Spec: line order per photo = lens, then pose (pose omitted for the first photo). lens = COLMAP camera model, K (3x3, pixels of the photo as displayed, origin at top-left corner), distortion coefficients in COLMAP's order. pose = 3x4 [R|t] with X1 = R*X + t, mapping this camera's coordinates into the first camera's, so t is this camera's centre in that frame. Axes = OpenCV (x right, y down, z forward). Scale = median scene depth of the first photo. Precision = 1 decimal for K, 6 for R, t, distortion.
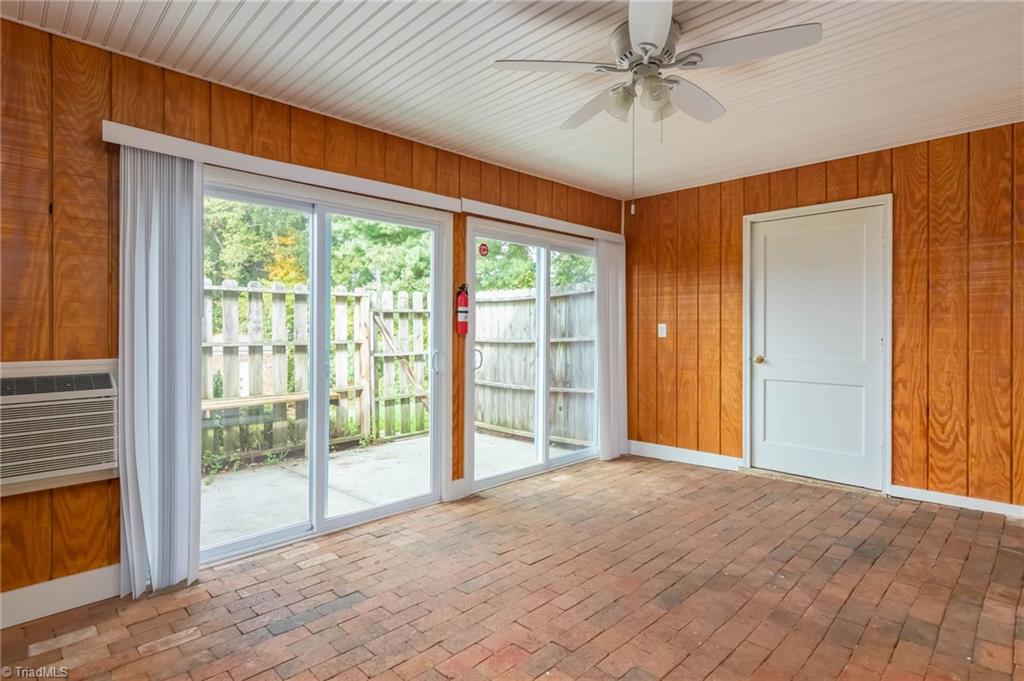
lens RADIAL K [[521.6, 0, 514.6], [0, 521.6, 335.3], [0, 0, 1]] dist [-0.001612, -0.009885]
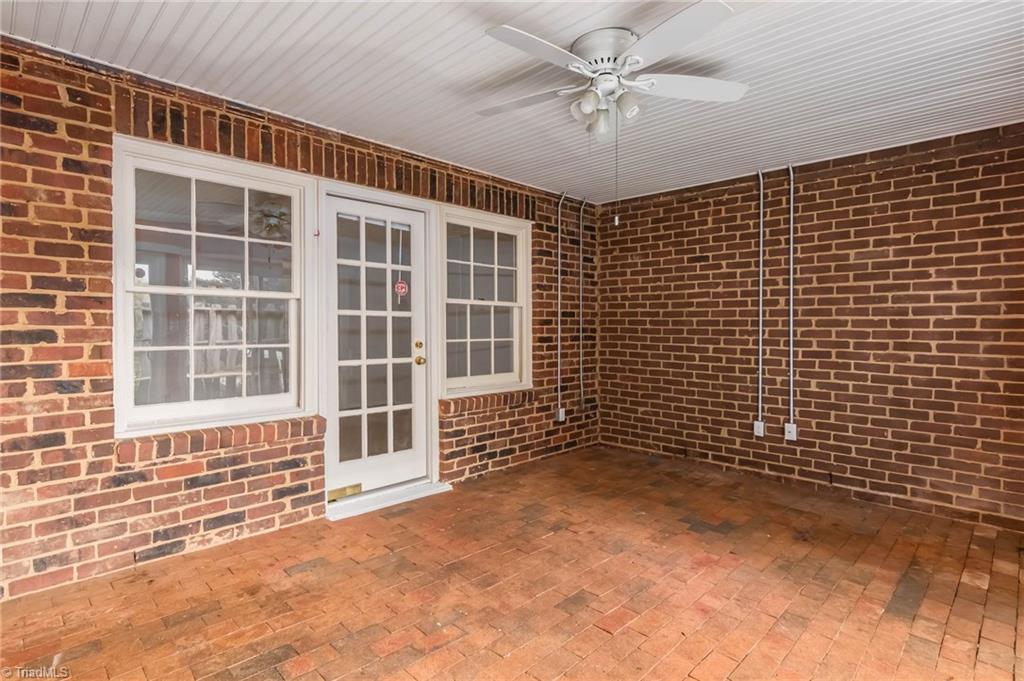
lens RADIAL K [[521.6, 0, 514.6], [0, 521.6, 335.3], [0, 0, 1]] dist [-0.001612, -0.009885]
pose [[-0.999925, 0.002391, -0.012046, 0.431948], [0.002145, 0.999789, 0.020439, -0.031253], [0.012092, 0.020411, -0.999719, 2.003194]]
